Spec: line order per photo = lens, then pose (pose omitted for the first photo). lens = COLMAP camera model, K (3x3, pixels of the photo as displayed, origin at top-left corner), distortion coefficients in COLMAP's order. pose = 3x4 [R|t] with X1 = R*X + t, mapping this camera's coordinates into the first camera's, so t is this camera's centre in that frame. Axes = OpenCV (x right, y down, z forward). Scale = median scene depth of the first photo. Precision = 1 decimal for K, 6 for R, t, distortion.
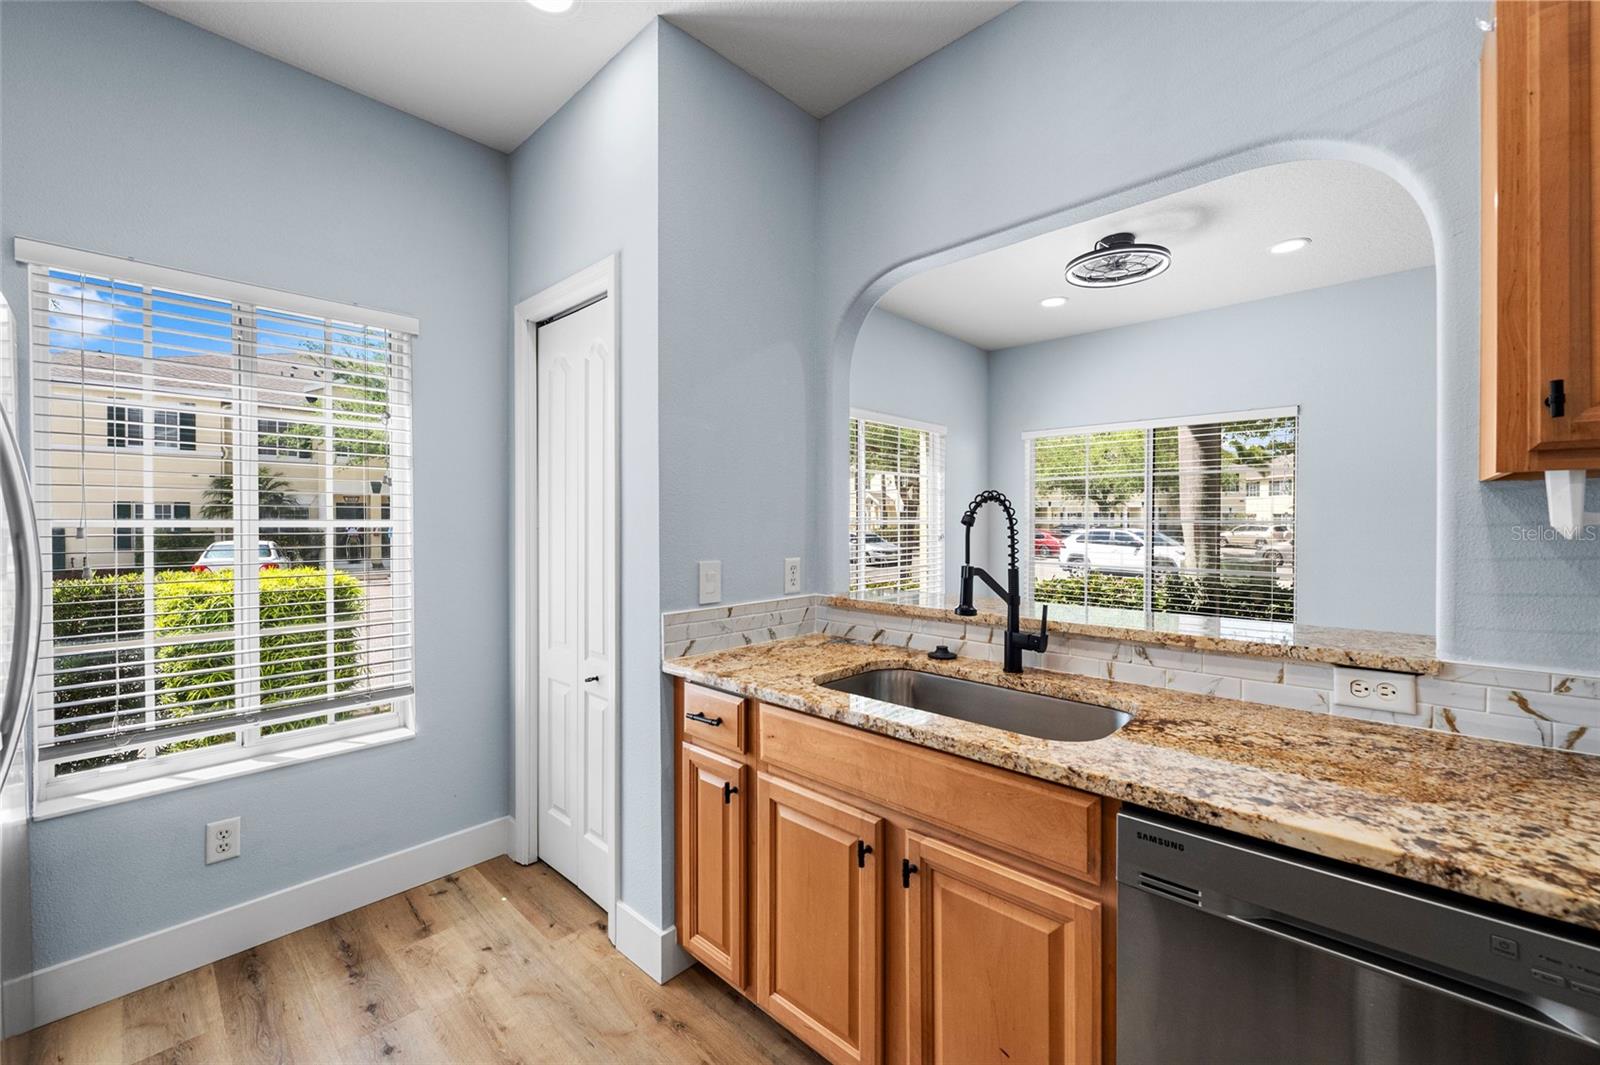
lens RADIAL K [[646.3, 0, 789.6], [0, 646.3, 525.7], [0, 0, 1]] dist [-0.001247, 0.000300]
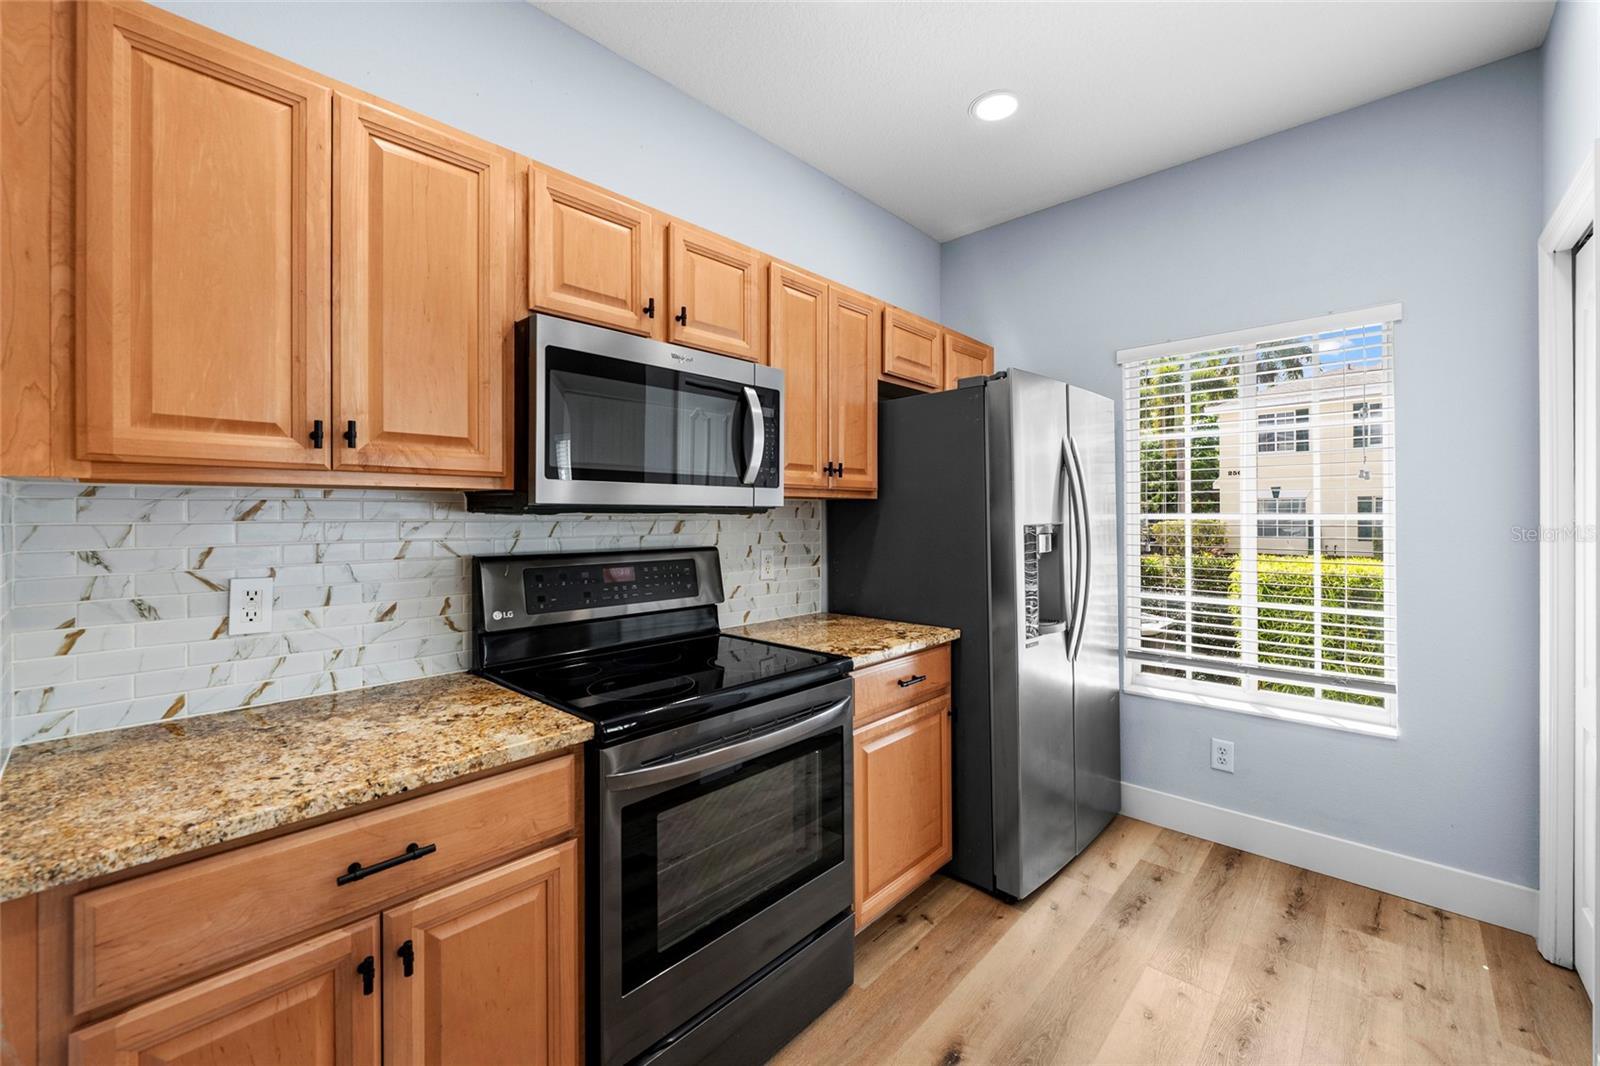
lens RADIAL K [[633.7, 0, 787.6], [0, 633.7, 521.8], [0, 0, 1]] dist [0.002442, -0.001039]
pose [[-0.007209, 0.013143, -0.999888, 0.395833], [-0.008149, 0.999880, 0.013202, -0.001348], [0.999941, 0.008243, -0.007101, 0.105723]]
